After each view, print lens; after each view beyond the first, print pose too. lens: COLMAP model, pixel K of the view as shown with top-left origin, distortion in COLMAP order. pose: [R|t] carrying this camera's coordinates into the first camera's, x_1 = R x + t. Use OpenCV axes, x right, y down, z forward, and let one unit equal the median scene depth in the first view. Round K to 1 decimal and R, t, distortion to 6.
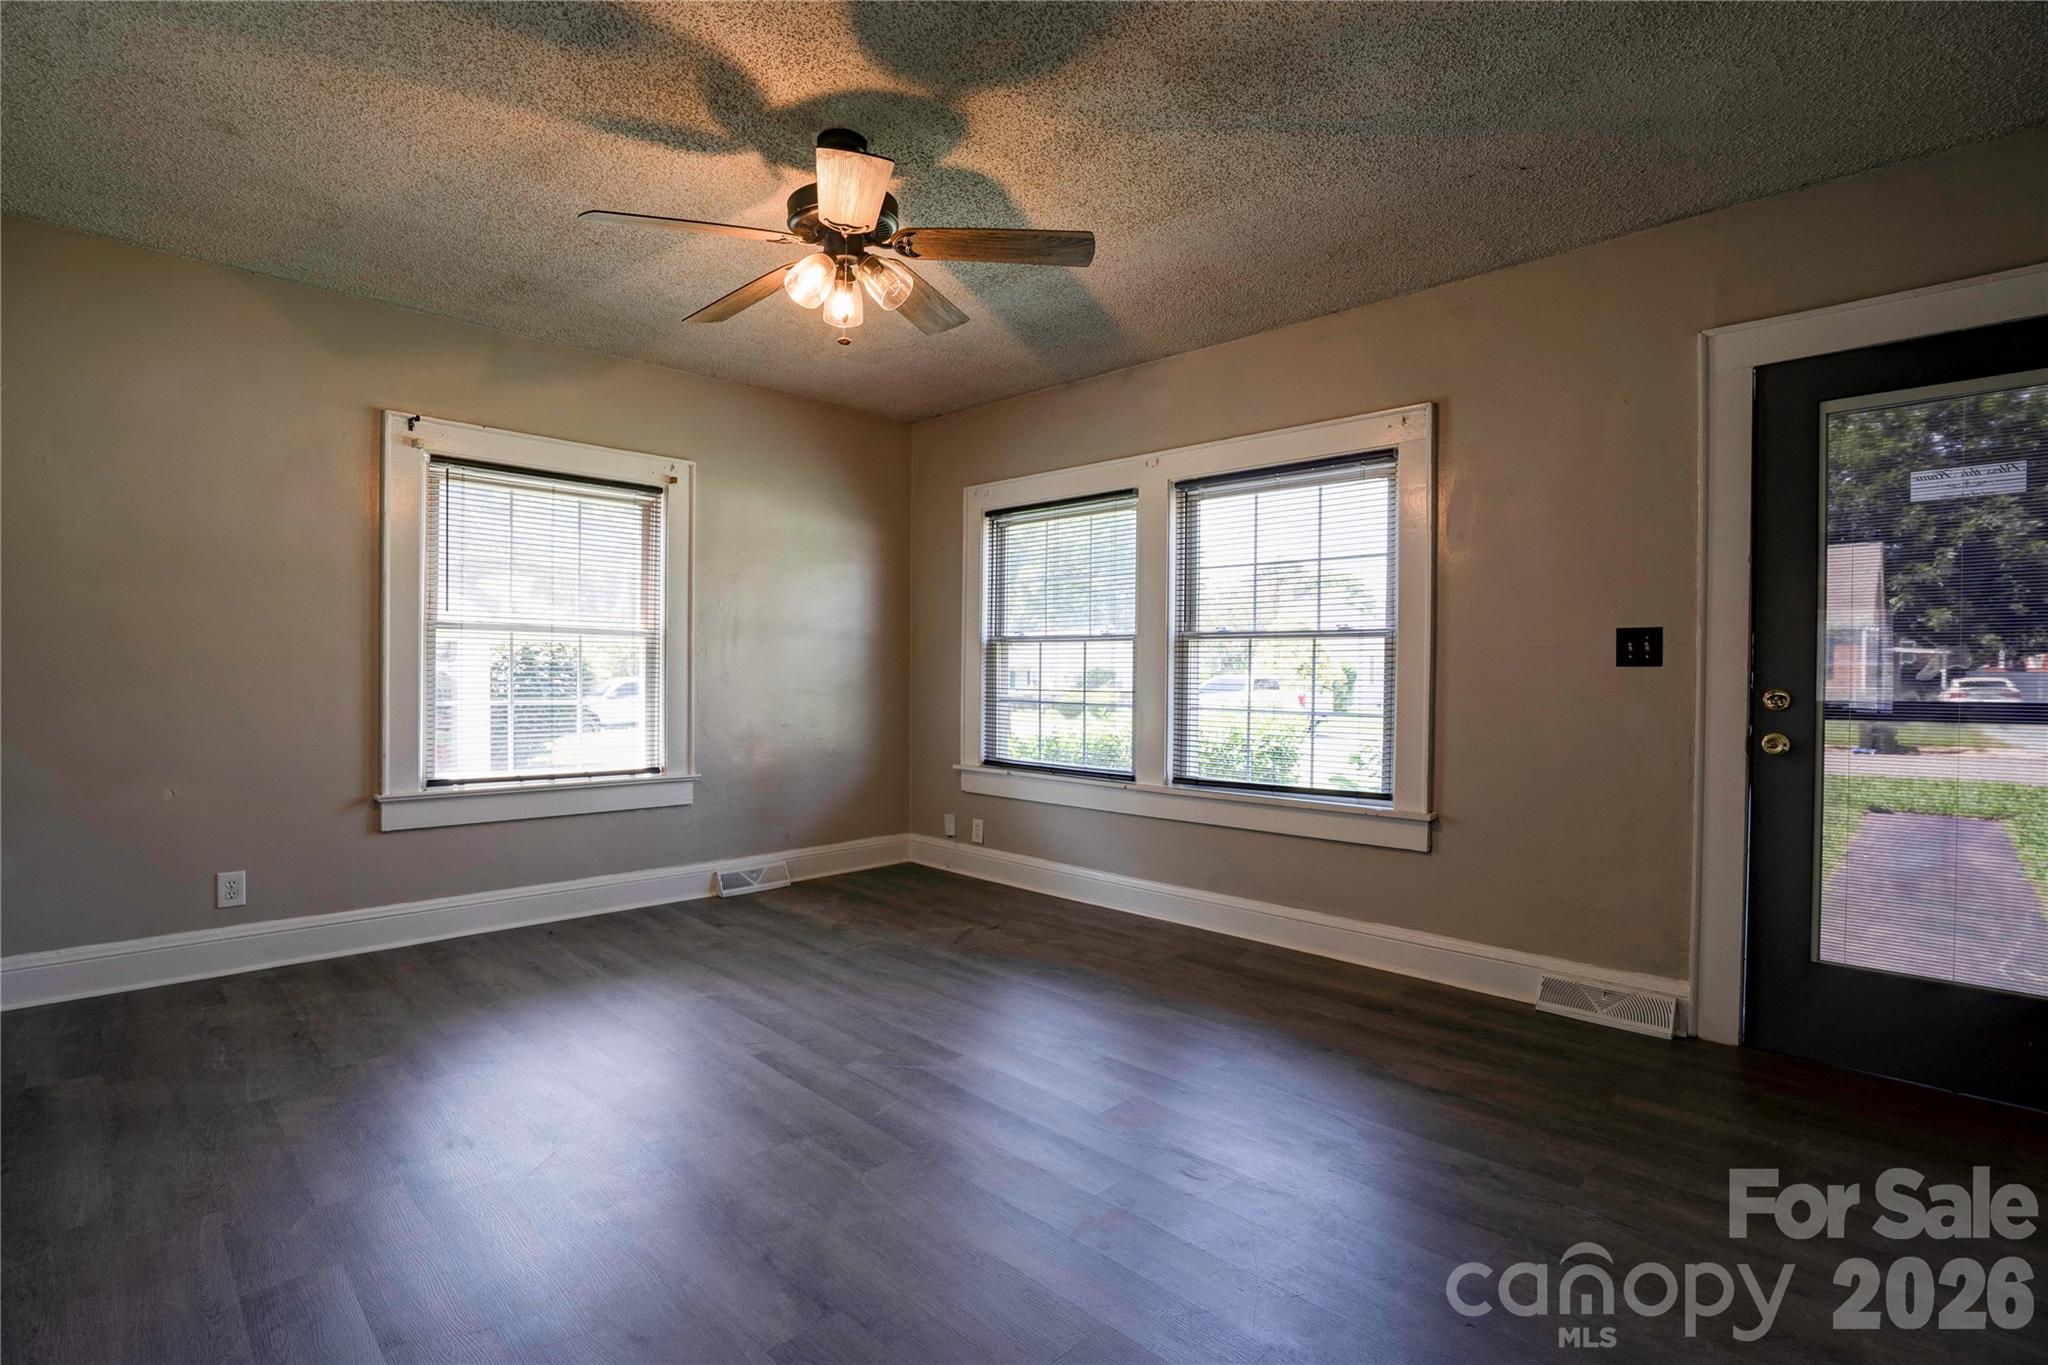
lens RADIAL K [[956.7, 0, 1009.4], [0, 956.7, 680.4], [0, 0, 1]] dist [-0.066329, 0.028586]
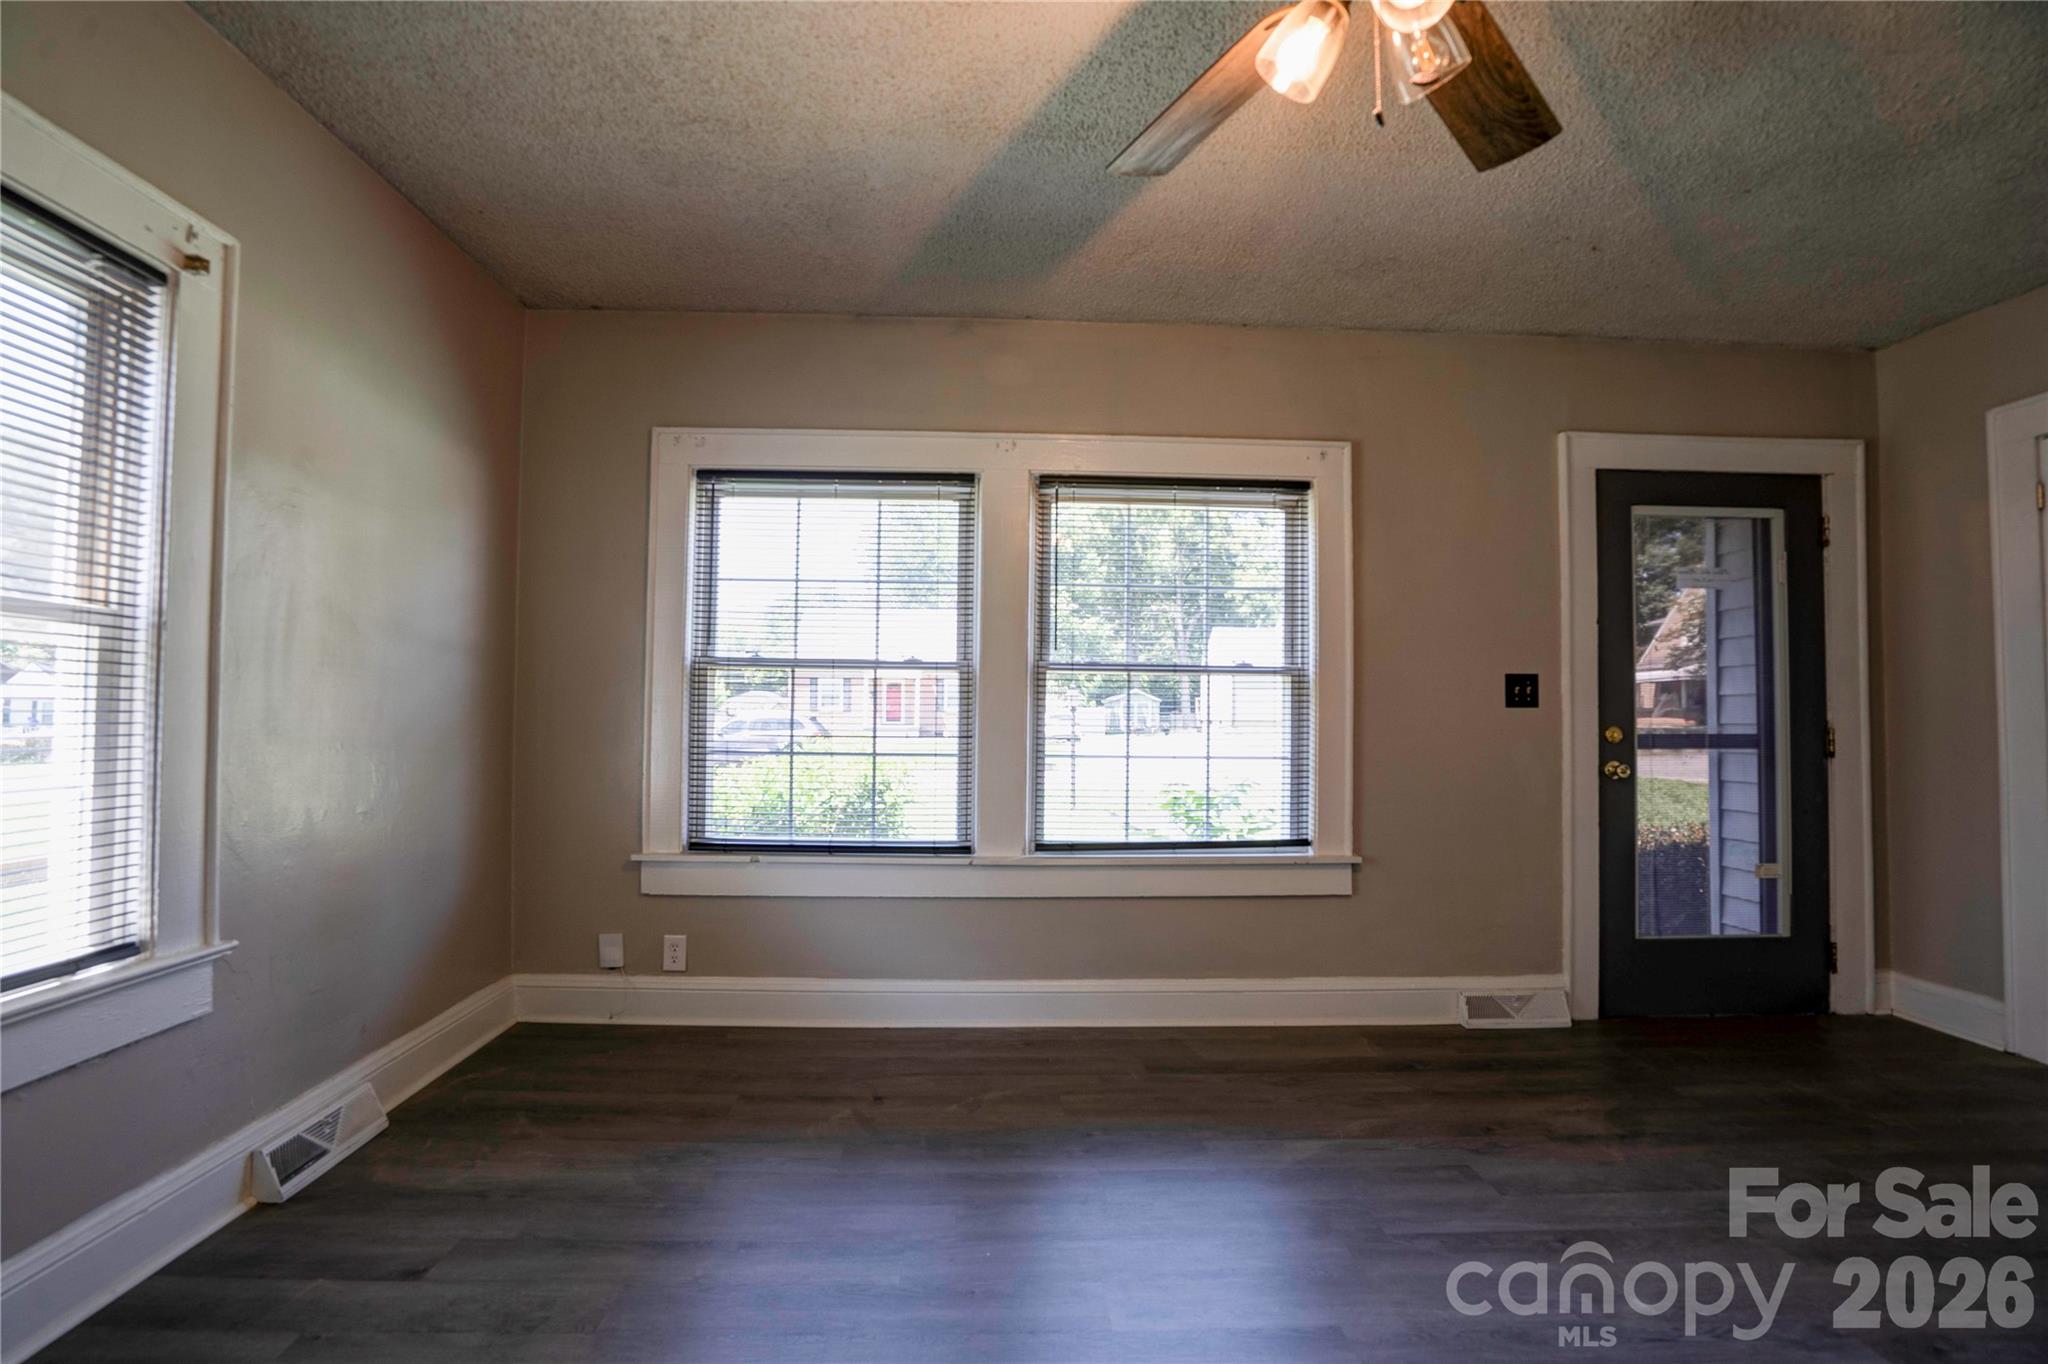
lens RADIAL K [[956.7, 0, 1009.4], [0, 956.7, 679.9], [0, 0, 1]] dist [-0.066329, 0.028586]
pose [[0.681324, 0.022461, 0.731637, -0.426428], [0.001123, 0.999496, -0.031730, -0.009127], [-0.731981, 0.022440, 0.680955, 0.471089]]
